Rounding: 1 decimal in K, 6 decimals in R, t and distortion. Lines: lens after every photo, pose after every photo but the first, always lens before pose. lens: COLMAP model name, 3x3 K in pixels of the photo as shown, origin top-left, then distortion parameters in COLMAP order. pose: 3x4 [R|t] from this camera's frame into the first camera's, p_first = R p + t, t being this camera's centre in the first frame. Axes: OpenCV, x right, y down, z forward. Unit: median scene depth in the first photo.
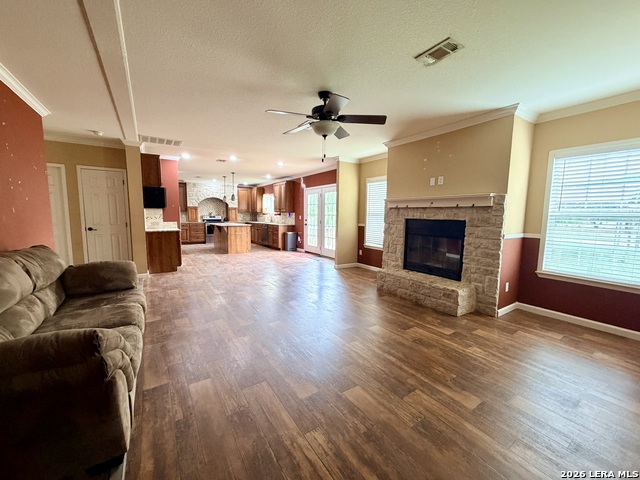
lens RADIAL K [[255.6, 0, 317.7], [0, 255.6, 242.0], [0, 0, 1]] dist [0.001024, -0.000090]
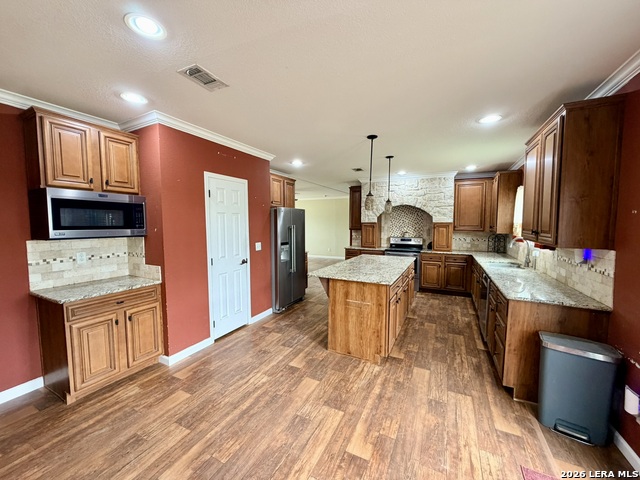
lens RADIAL K [[255.6, 0, 317.1], [0, 255.6, 240.4], [0, 0, 1]] dist [0.001024, -0.000090]
pose [[0.495189, 0.050615, -0.867309, -0.029995], [-0.090762, 0.995853, 0.006297, -0.099800], [0.864031, 0.075600, 0.497730, 0.670901]]
